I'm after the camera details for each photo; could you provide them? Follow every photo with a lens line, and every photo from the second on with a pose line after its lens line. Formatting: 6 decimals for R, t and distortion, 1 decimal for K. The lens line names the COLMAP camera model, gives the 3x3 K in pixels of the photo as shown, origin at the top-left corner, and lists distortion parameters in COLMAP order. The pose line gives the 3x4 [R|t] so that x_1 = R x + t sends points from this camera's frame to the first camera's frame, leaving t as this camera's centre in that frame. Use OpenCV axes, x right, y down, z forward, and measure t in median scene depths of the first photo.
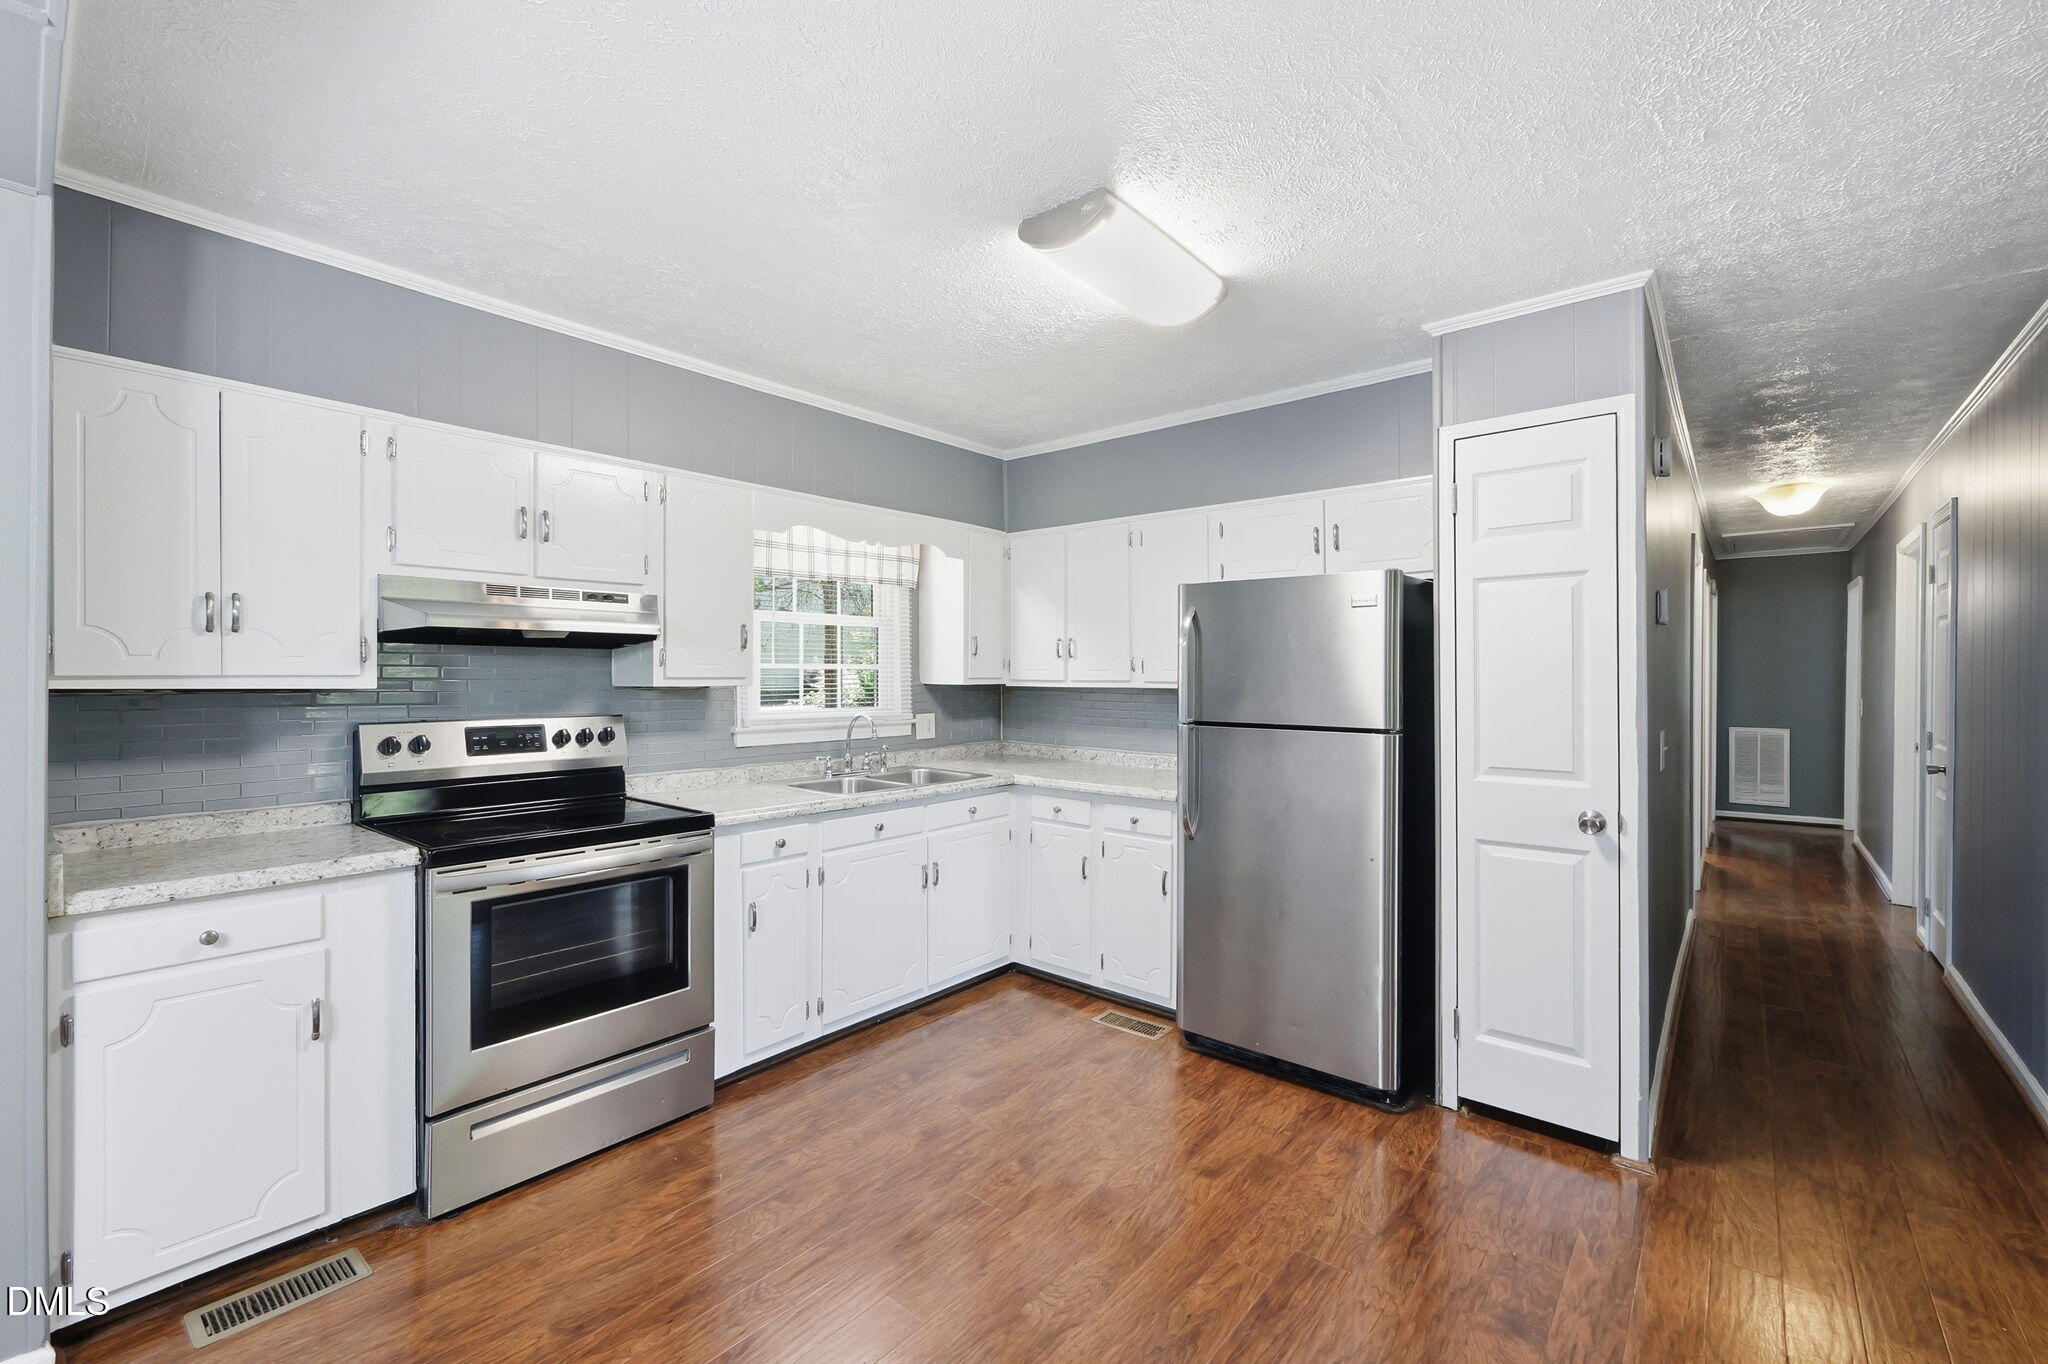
lens RADIAL K [[864.3, 0, 1014.0], [0, 864.3, 674.2], [0, 0, 1]] dist [-0.013242, 0.000830]
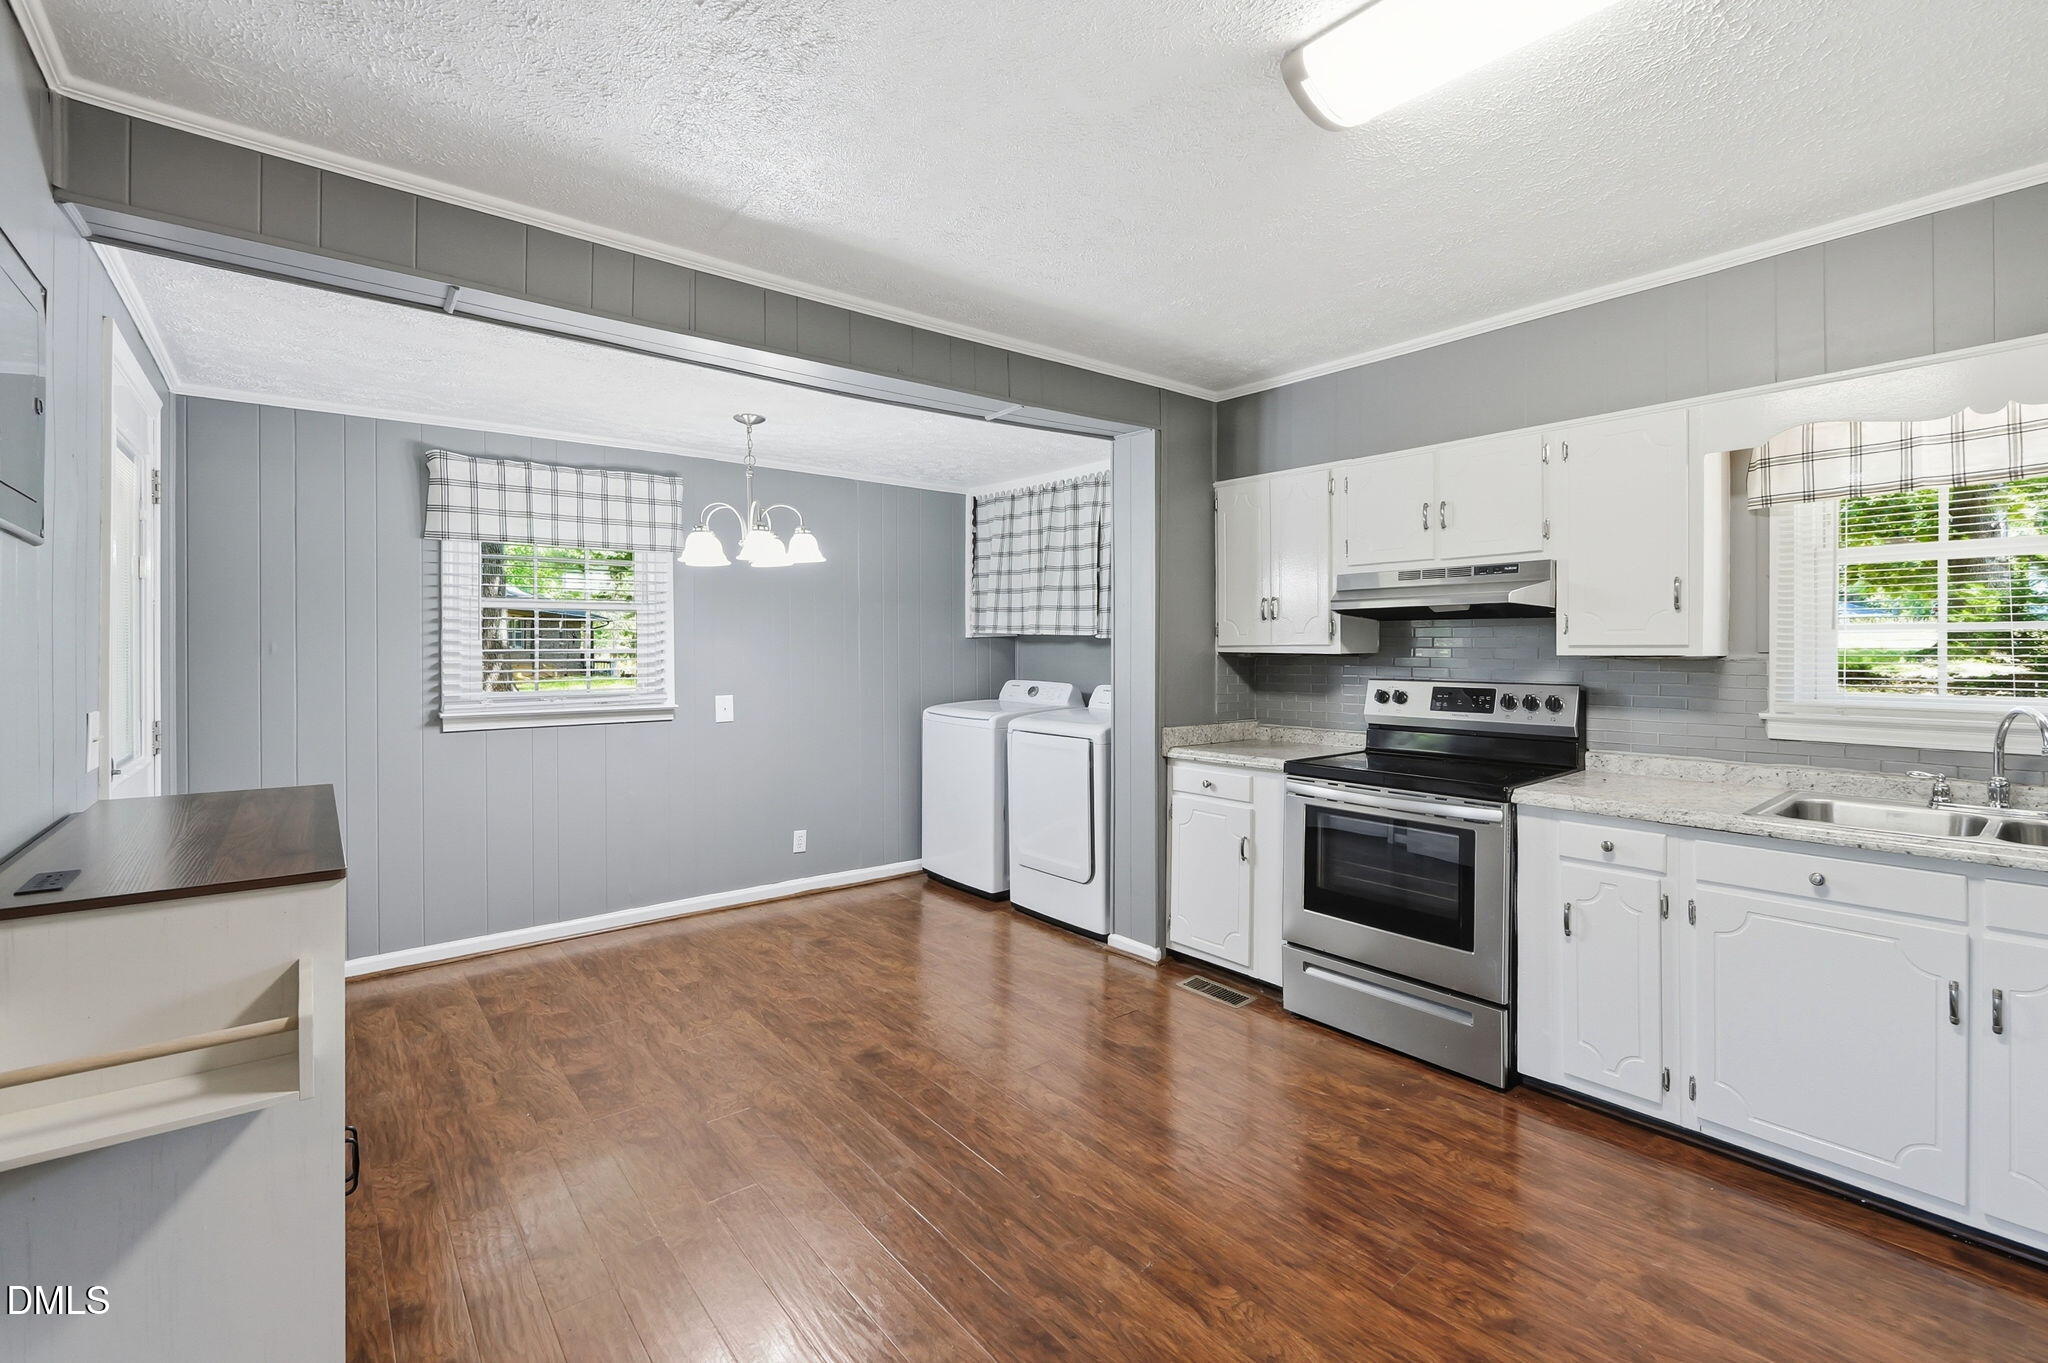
lens RADIAL K [[864.3, 0, 1004.7], [0, 864.3, 649.1], [0, 0, 1]] dist [-0.013242, 0.000830]
pose [[-0.198397, 0.000001, -0.980122, 0.648887], [0.002226, 0.999997, -0.000449, 0.006885], [0.980119, -0.002271, -0.198396, 0.600942]]
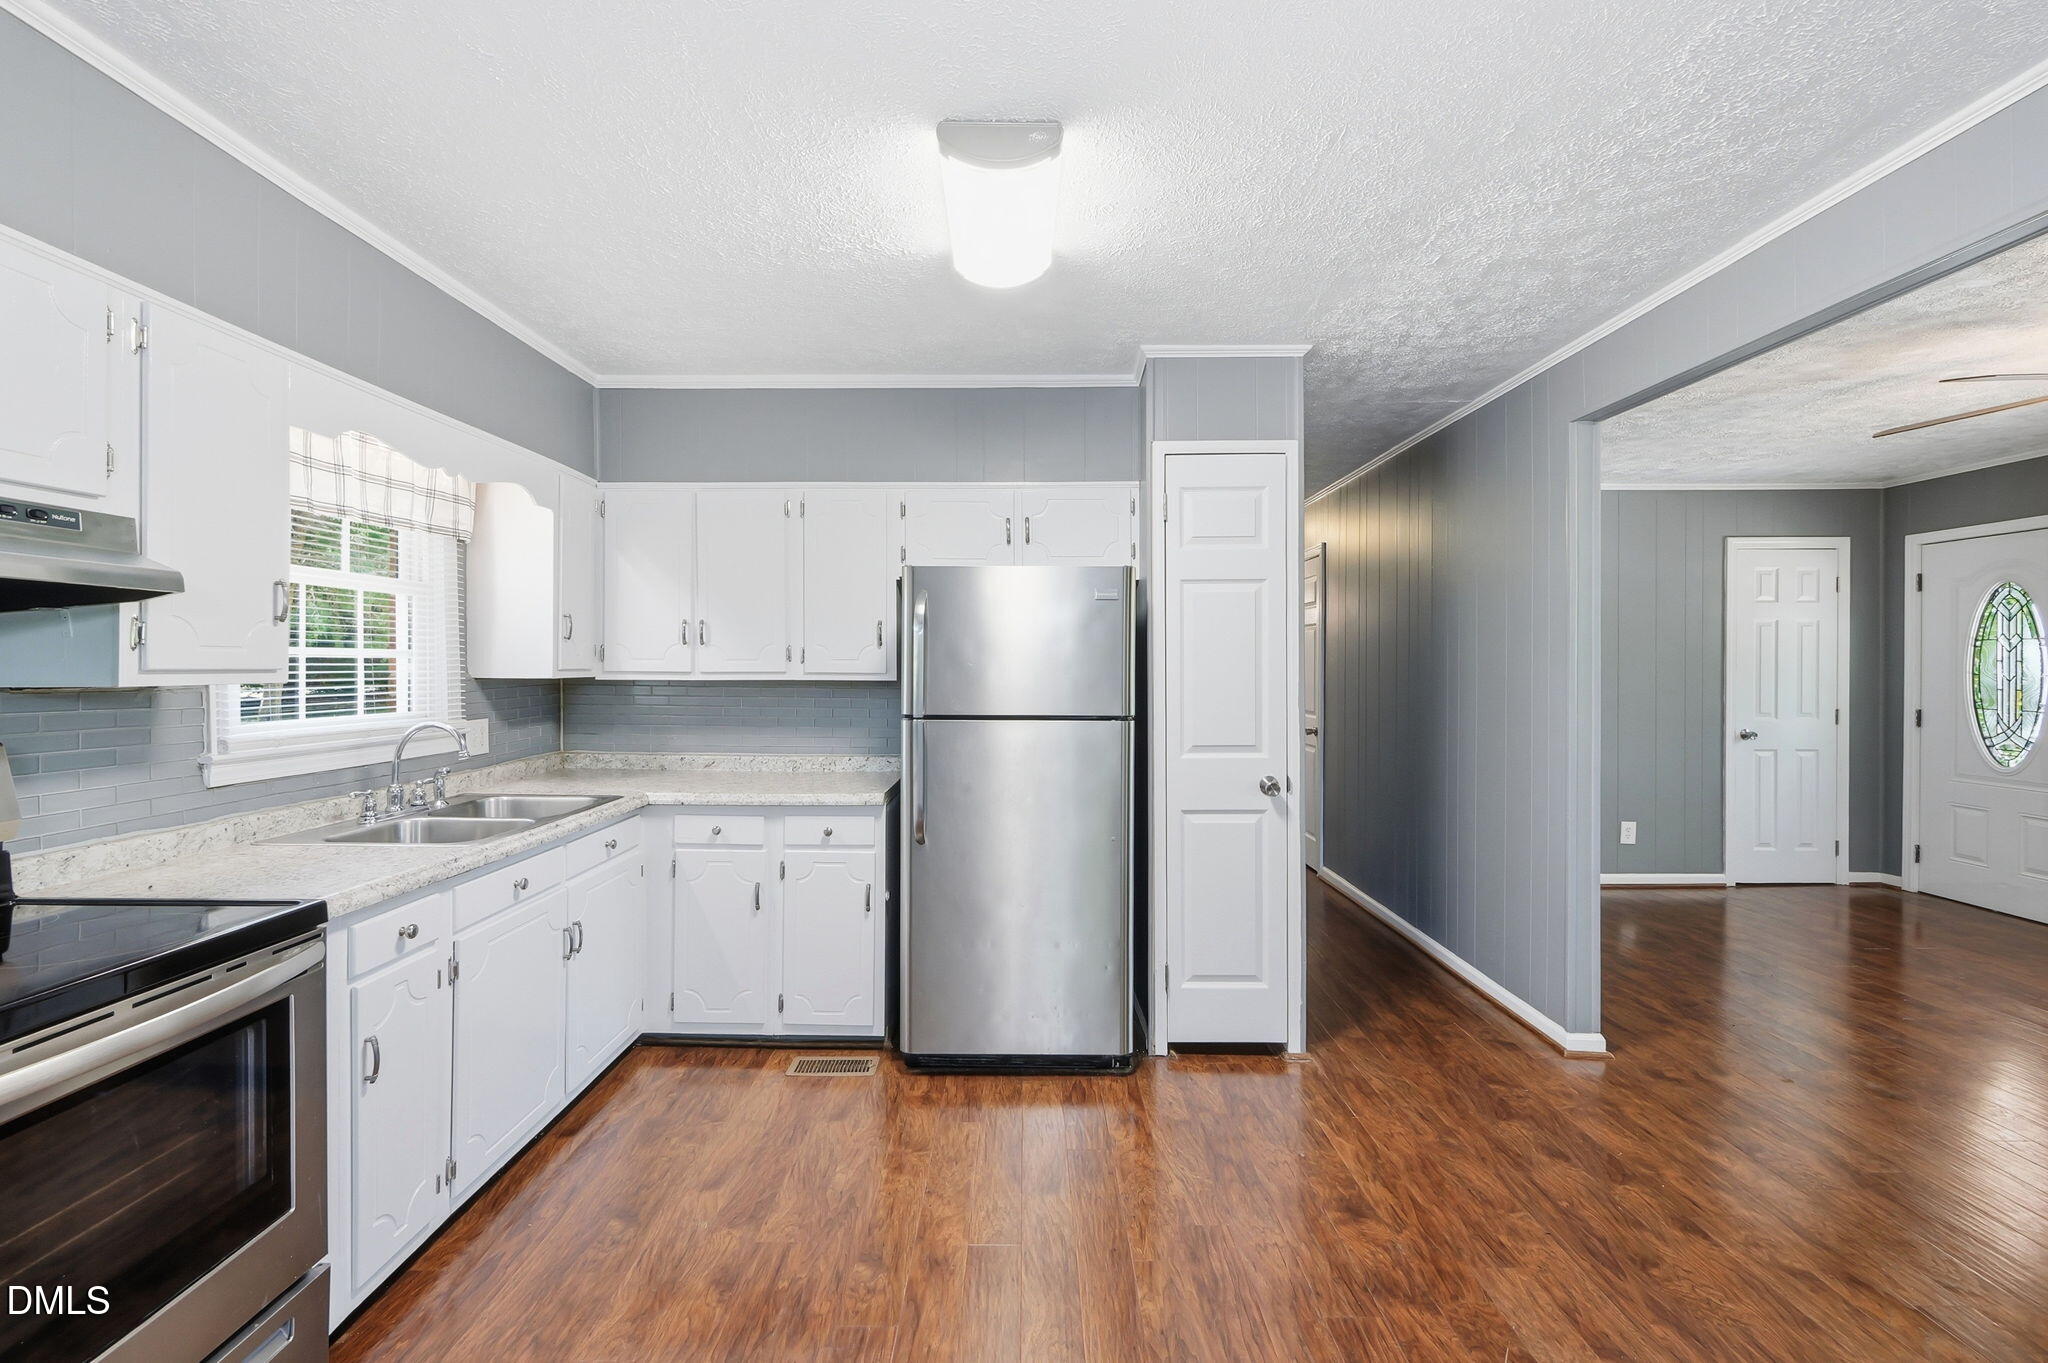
lens RADIAL K [[906.2, 0, 1016.1], [0, 906.2, 660.4], [0, 0, 1]] dist [-0.012247, -0.000489]
pose [[0.762423, 0.003070, 0.647071, -0.359757], [0.000098, 0.999988, -0.004859, 0.000650], [-0.647079, 0.003768, 0.762414, 0.209856]]
